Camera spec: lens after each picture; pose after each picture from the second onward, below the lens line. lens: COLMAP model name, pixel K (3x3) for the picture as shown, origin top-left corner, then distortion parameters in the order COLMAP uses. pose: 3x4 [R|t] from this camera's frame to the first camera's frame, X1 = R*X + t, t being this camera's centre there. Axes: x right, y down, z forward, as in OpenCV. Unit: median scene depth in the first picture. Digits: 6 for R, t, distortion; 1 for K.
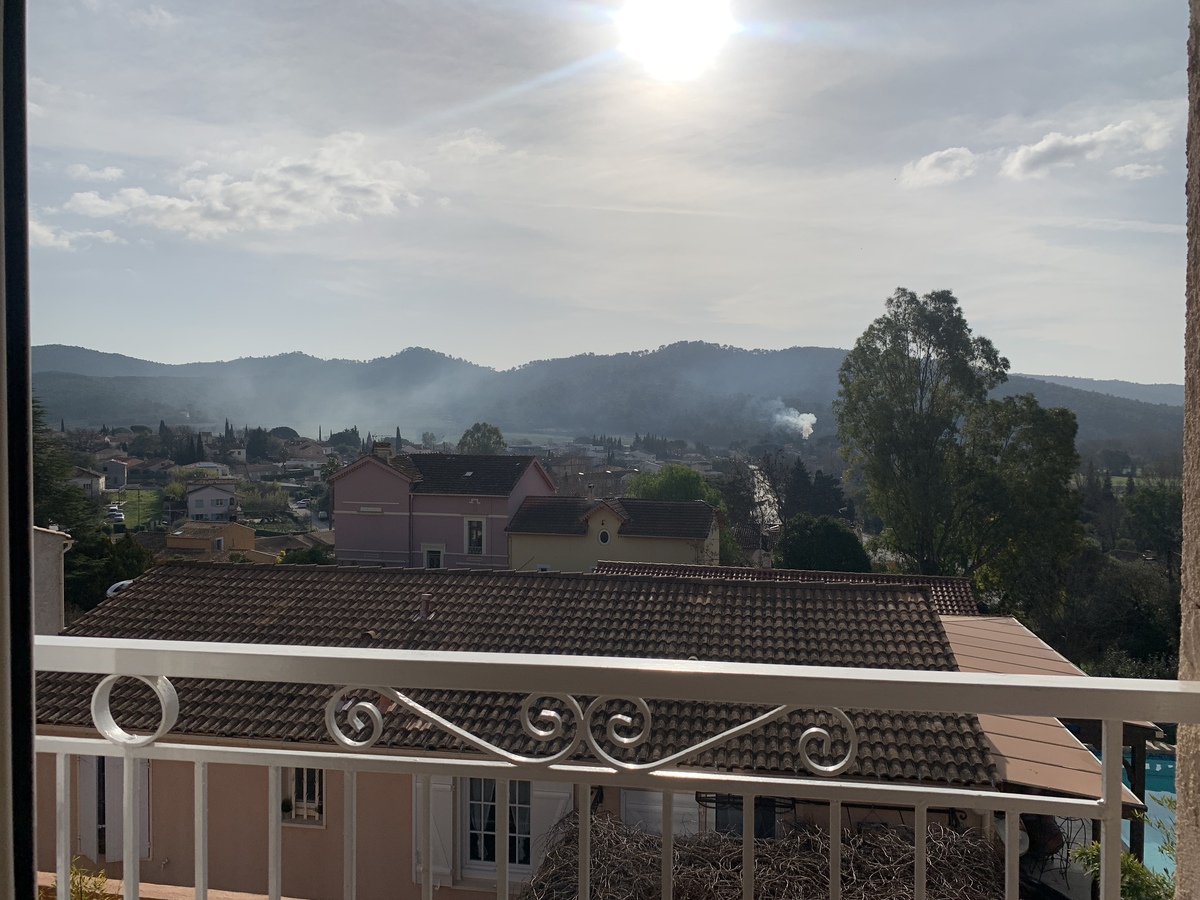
lens RADIAL K [[883.5, 0, 600.0], [0, 883.5, 450.0], [0, 0, 1]] dist [0.003299, 0.001034]
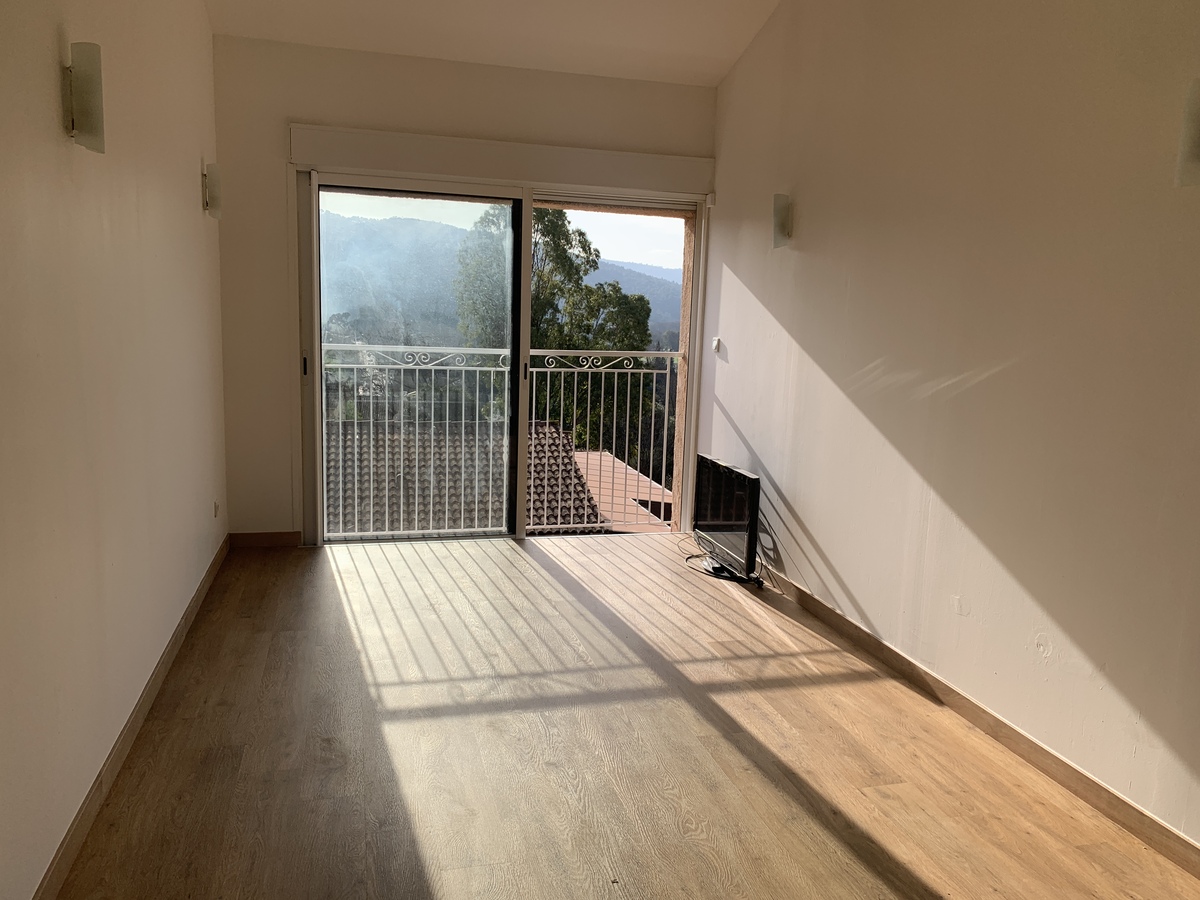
lens RADIAL K [[973.4, 0, 600.0], [0, 973.4, 450.0], [0, 0, 1]] dist [-0.002975, -0.001988]
pose [[0.901363, -0.029914, 0.432030, -0.098723], [-0.024959, 0.992365, 0.120785, 0.003264], [-0.432344, -0.119654, 0.893735, -0.175411]]
